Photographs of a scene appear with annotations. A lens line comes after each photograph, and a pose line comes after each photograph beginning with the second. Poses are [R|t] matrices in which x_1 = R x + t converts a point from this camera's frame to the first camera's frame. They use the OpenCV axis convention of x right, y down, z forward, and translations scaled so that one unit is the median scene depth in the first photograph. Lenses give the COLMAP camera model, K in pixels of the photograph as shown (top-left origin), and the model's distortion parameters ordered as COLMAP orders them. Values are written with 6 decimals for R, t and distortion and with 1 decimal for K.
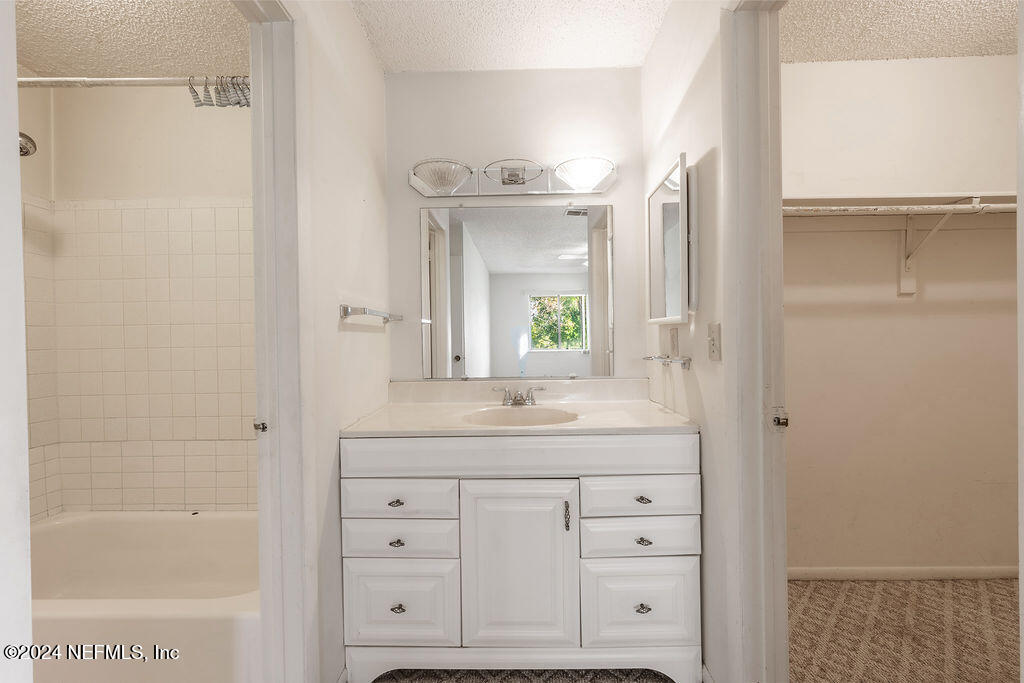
lens RADIAL K [[399.0, 0, 512.0], [0, 399.0, 341.5], [0, 0, 1]] dist [0.000414, -0.000370]
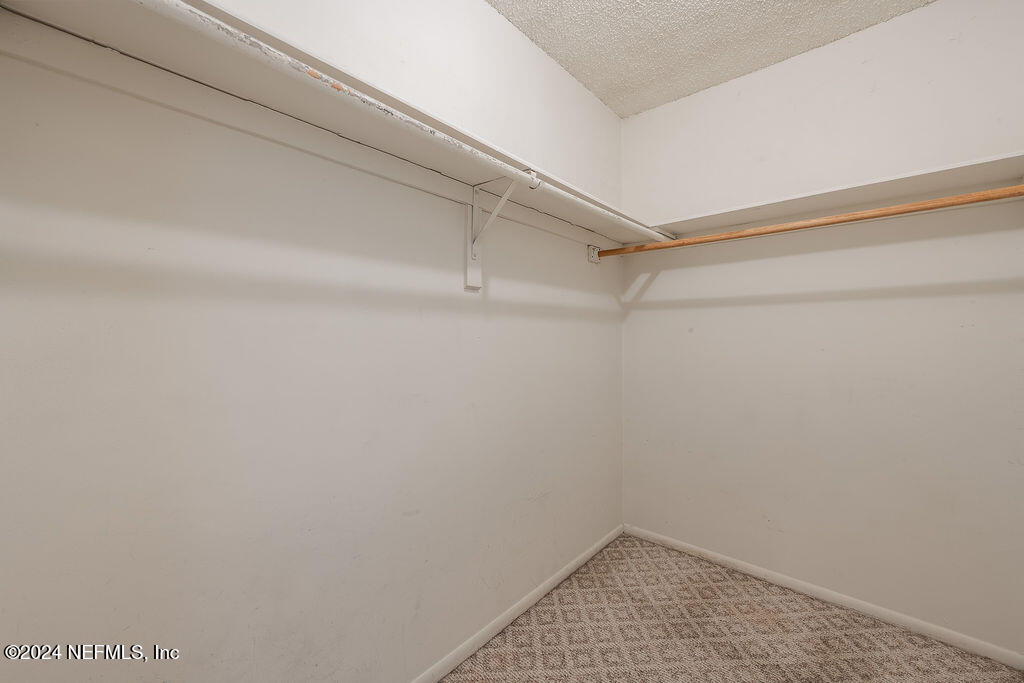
lens RADIAL K [[399.0, 0, 512.0], [0, 399.0, 341.5], [0, 0, 1]] dist [0.000414, -0.000370]
pose [[0.649861, -0.002910, 0.760048, 0.437593], [0.001179, 0.999995, 0.002821, -0.014459], [-0.760052, -0.000937, 0.649861, 0.426583]]
